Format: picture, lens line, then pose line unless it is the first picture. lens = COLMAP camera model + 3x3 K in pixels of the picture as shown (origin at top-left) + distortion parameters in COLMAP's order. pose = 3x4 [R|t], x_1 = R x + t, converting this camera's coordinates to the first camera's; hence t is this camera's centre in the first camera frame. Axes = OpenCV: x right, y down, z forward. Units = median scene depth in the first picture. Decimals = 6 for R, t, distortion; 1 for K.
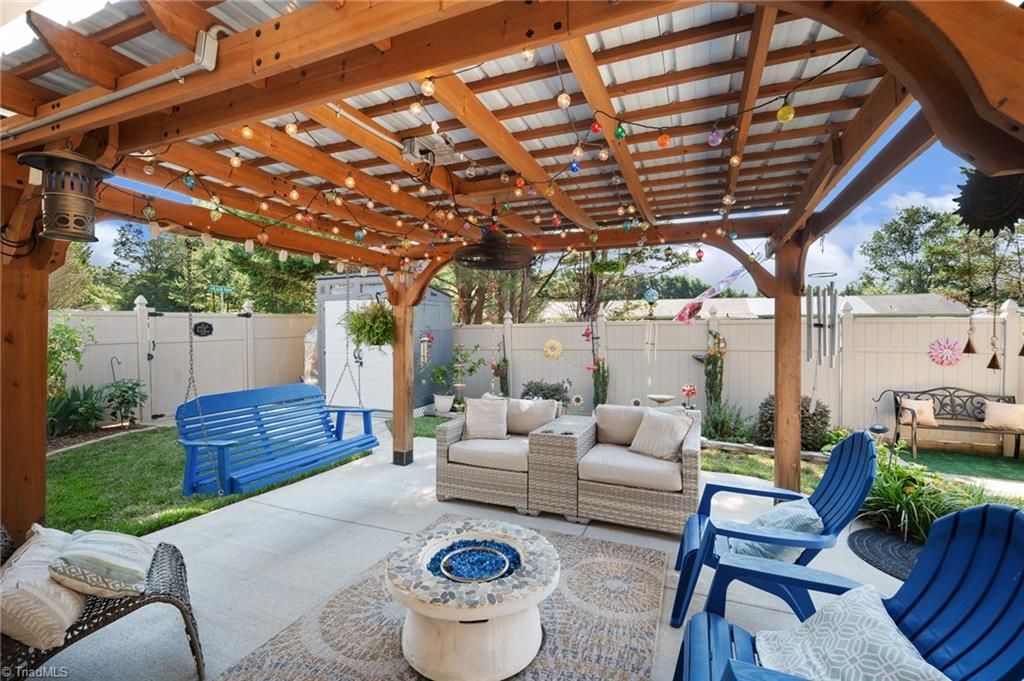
lens RADIAL K [[445.8, 0, 512.5], [0, 445.8, 331.5], [0, 0, 1]] dist [0.001086, 0.000413]
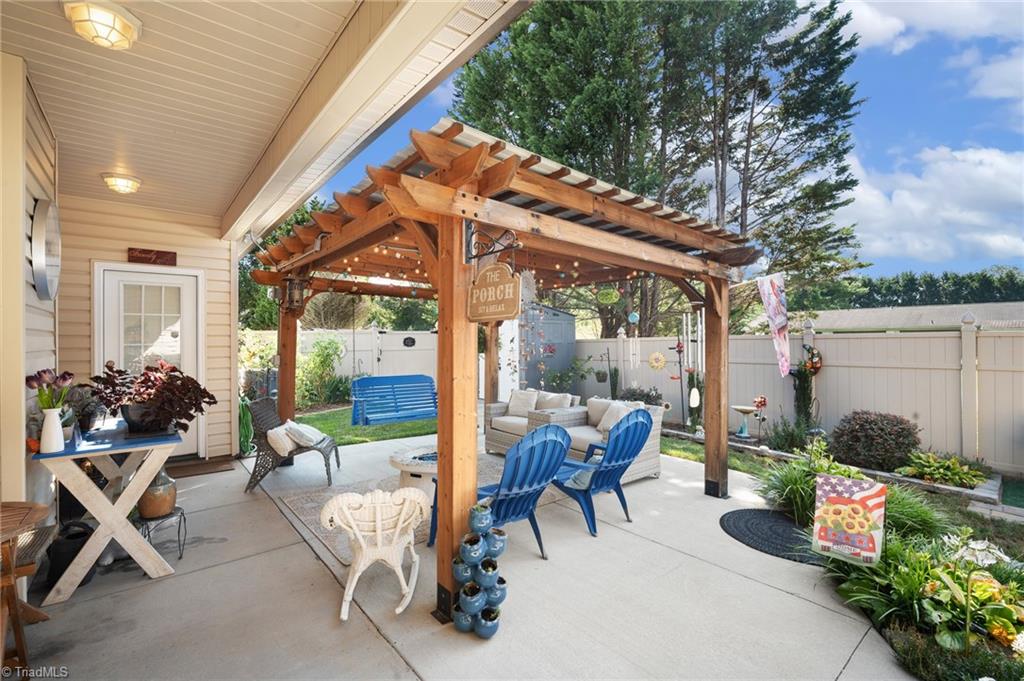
lens RADIAL K [[452.8, 0, 512.0], [0, 452.8, 340.5], [0, 0, 1]] dist [0.003186, 0.001035]
pose [[0.884028, 0.000857, -0.467433, 0.408024], [-0.005001, 0.999958, -0.007624, -0.000488], [0.467407, 0.009078, 0.883996, -0.224008]]
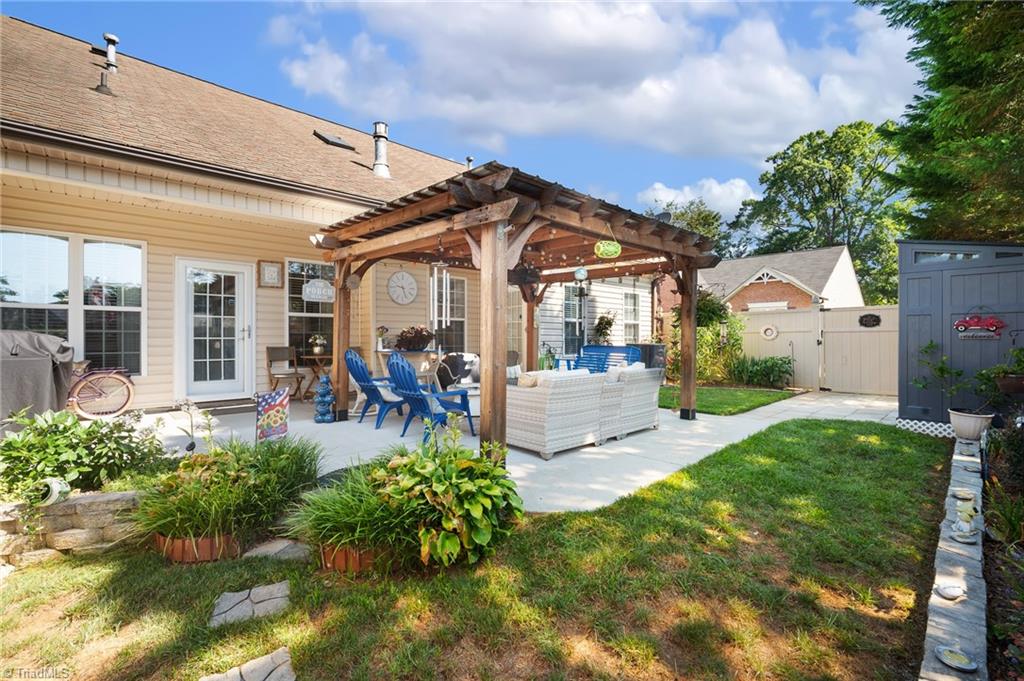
lens RADIAL K [[452.8, 0, 512.0], [0, 452.8, 340.5], [0, 0, 1]] dist [0.003186, 0.001035]
pose [[-0.399992, 0.013875, -0.916414, 0.895627], [-0.007200, 0.999807, 0.018281, 0.038902], [0.916490, 0.013911, -0.399815, 0.835843]]
